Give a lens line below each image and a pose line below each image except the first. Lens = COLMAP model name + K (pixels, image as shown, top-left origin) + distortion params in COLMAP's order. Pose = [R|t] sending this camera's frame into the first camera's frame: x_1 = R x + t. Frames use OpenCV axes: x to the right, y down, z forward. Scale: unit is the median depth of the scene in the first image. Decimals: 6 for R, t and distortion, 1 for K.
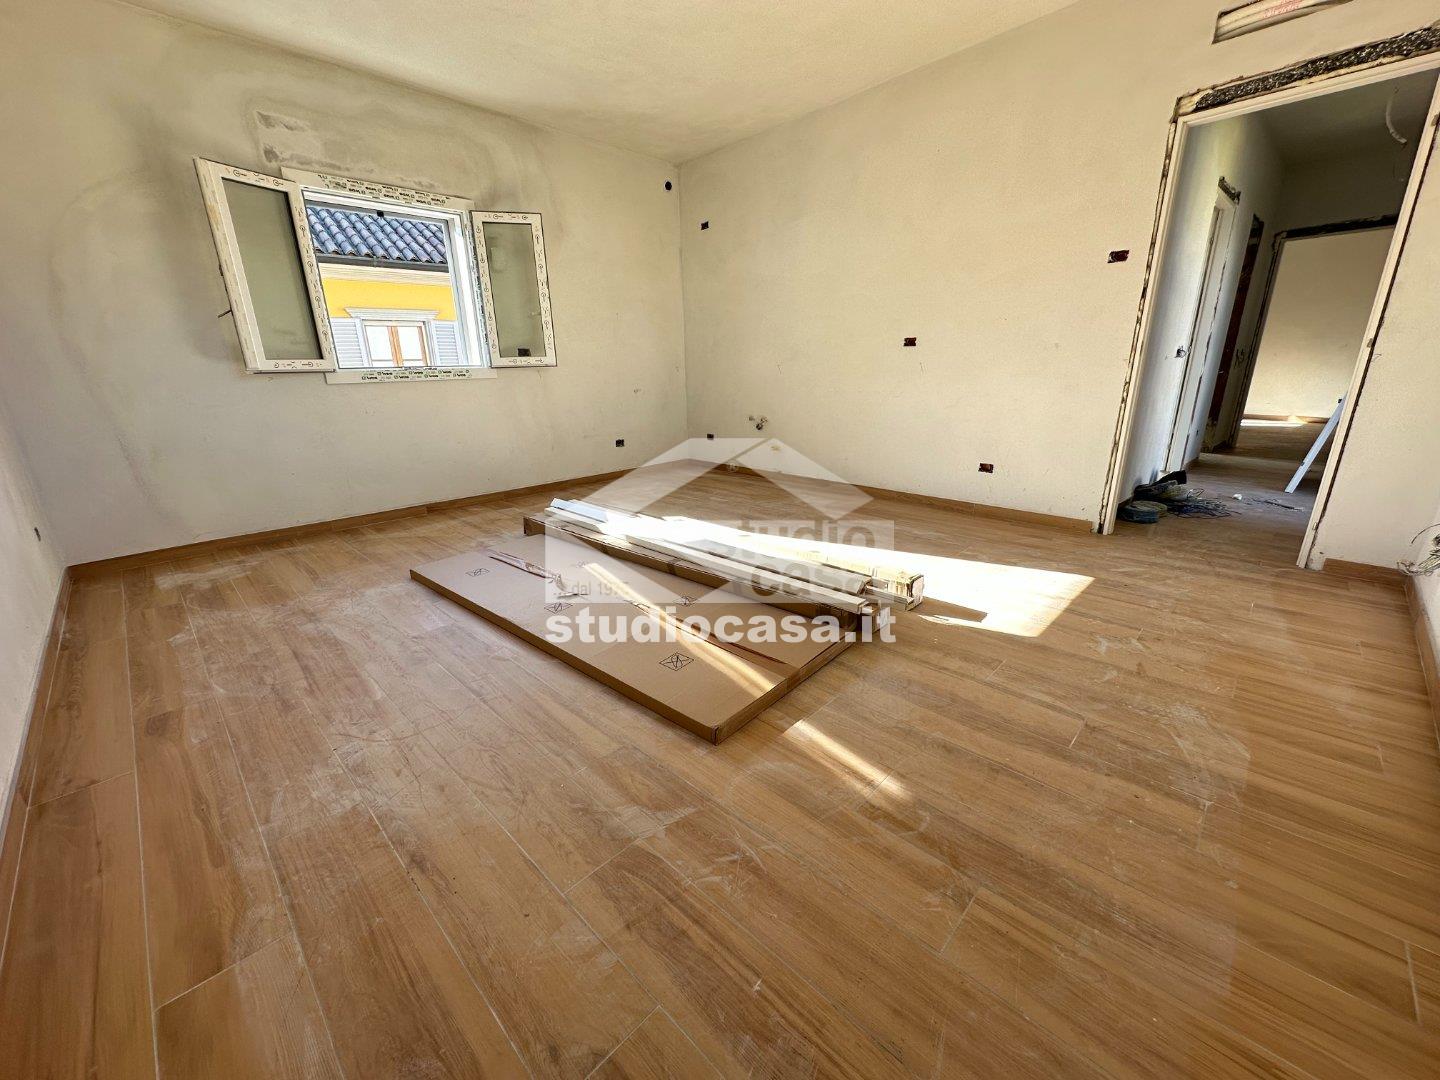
lens RADIAL K [[573.8, 0, 718.4], [0, 573.8, 540.6], [0, 0, 1]] dist [-0.004122, 0.000998]
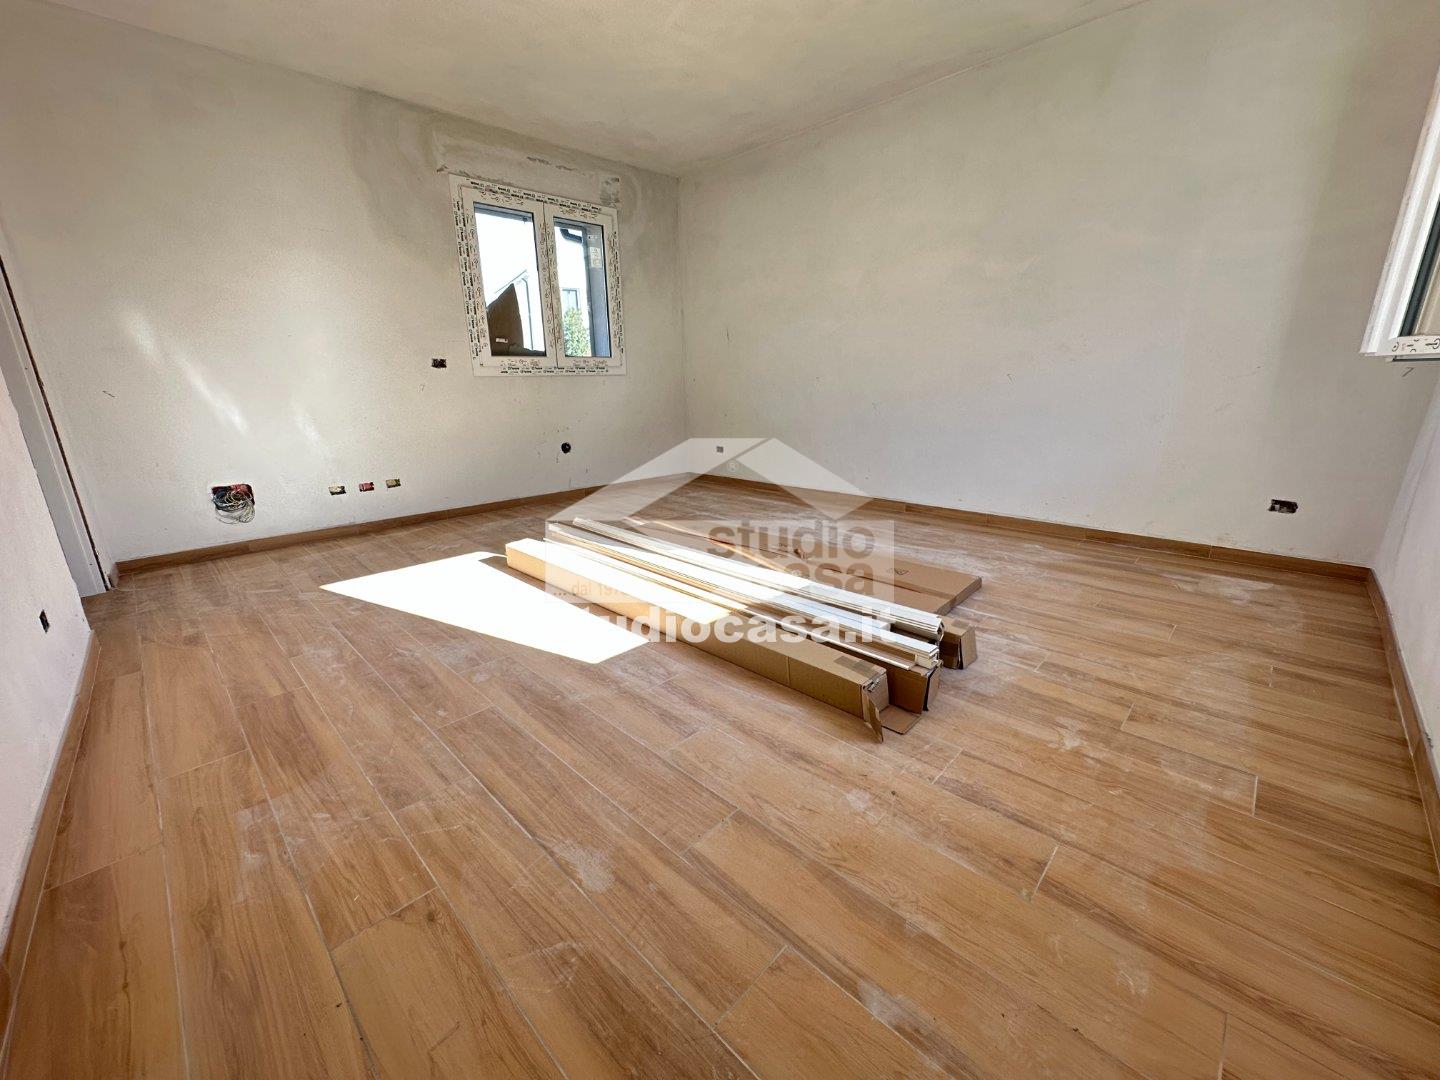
lens RADIAL K [[573.8, 0, 718.4], [0, 573.8, 540.6], [0, 0, 1]] dist [-0.004122, 0.000998]
pose [[-0.999245, 0.038117, 0.007524, -0.170108], [0.036072, 0.838247, 0.544097, -0.832016], [0.014432, 0.543957, -0.838989, 2.729416]]
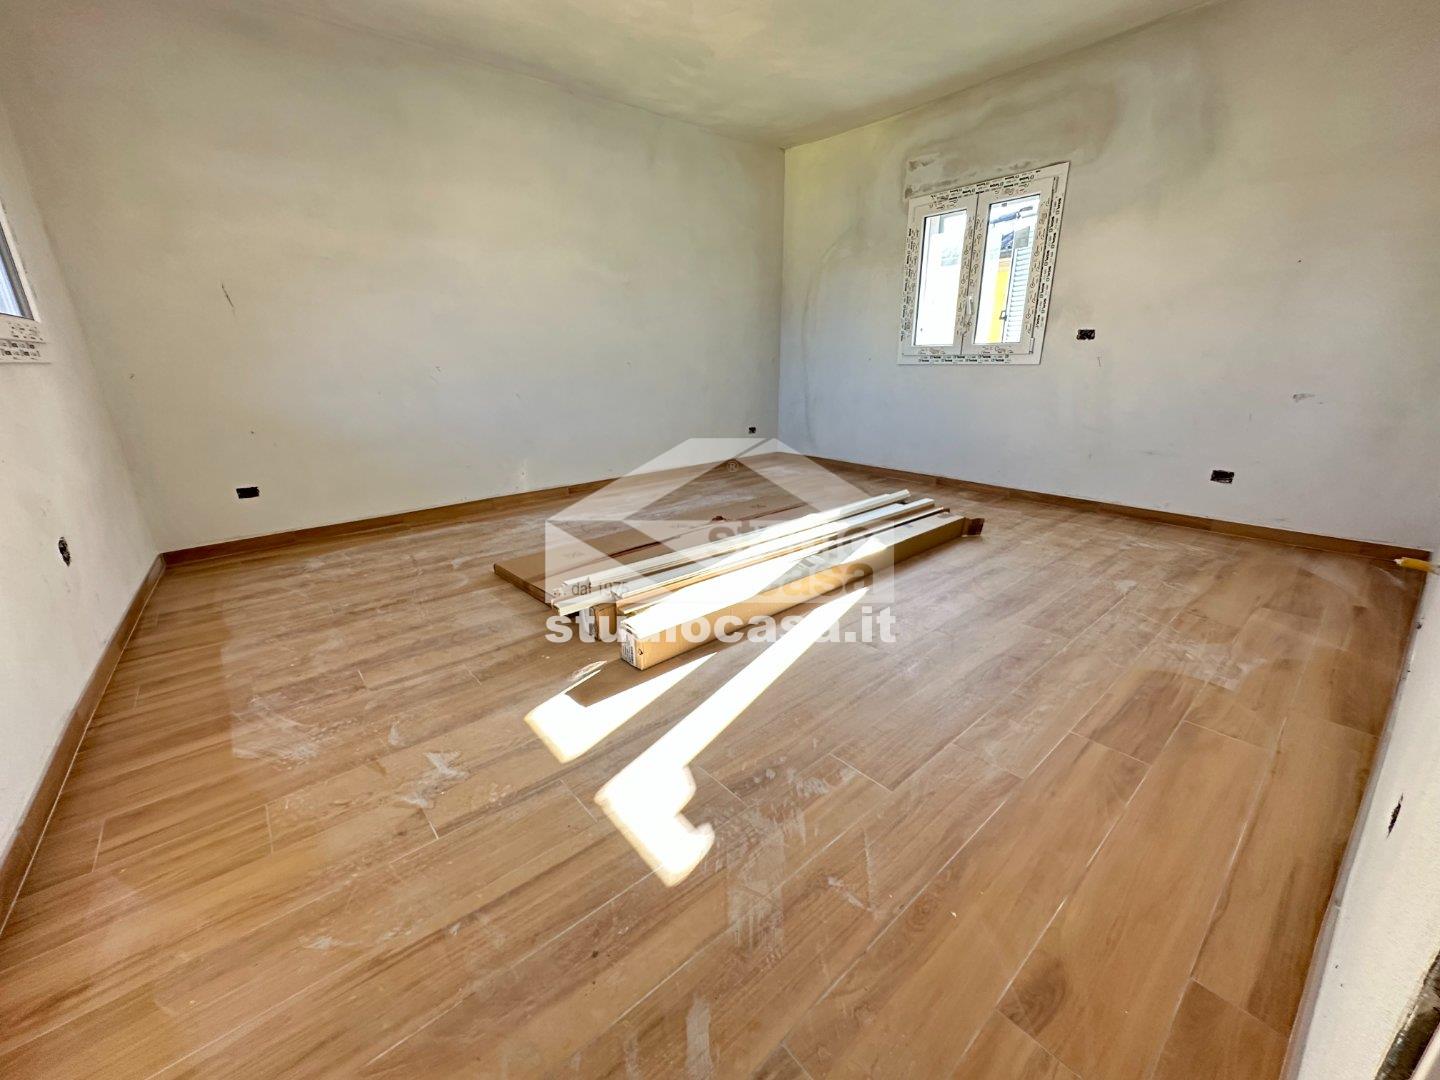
lens RADIAL K [[572.6, 0, 720.0], [0, 572.6, 540.0], [0, 0, 1]] dist [-0.007143, 0.000184]
pose [[-0.088915, 0.325781, -0.941255, 1.365422], [-0.275764, 0.900007, 0.337554, -0.466160], [0.957104, 0.289577, 0.009814, 1.385436]]
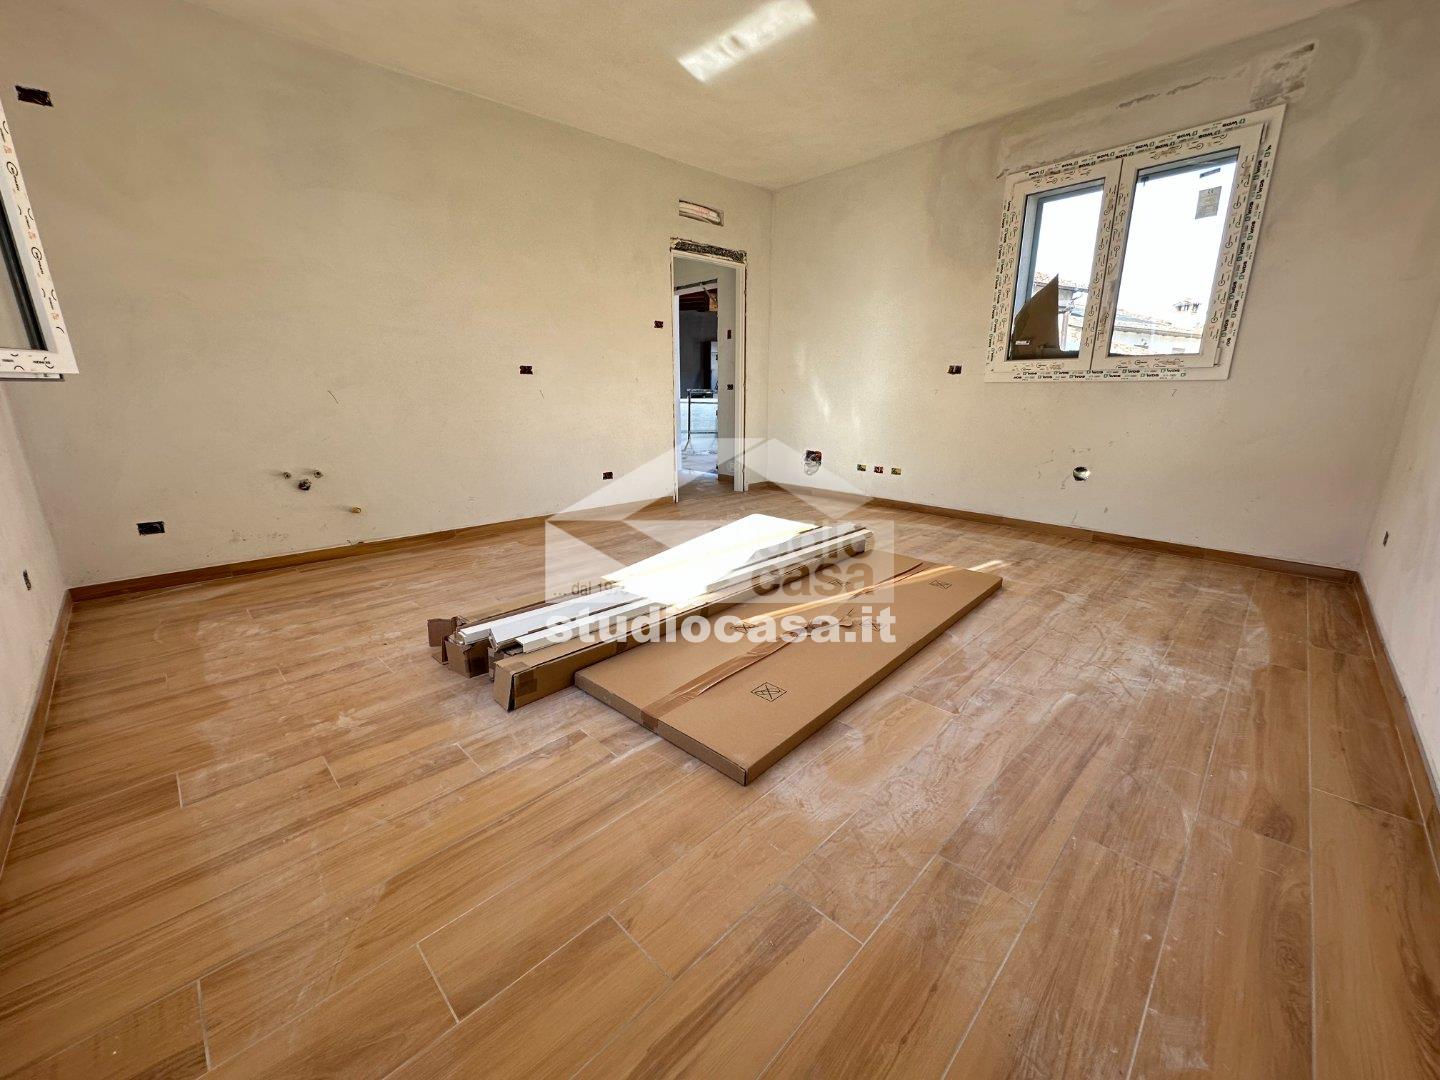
lens RADIAL K [[573.8, 0, 718.4], [0, 573.8, 540.6], [0, 0, 1]] dist [-0.004122, 0.000998]
pose [[0.007953, -0.234086, 0.972183, -1.522159], [0.295183, 0.929440, 0.221379, -0.398983], [-0.955408, 0.285212, 0.076490, 1.436049]]
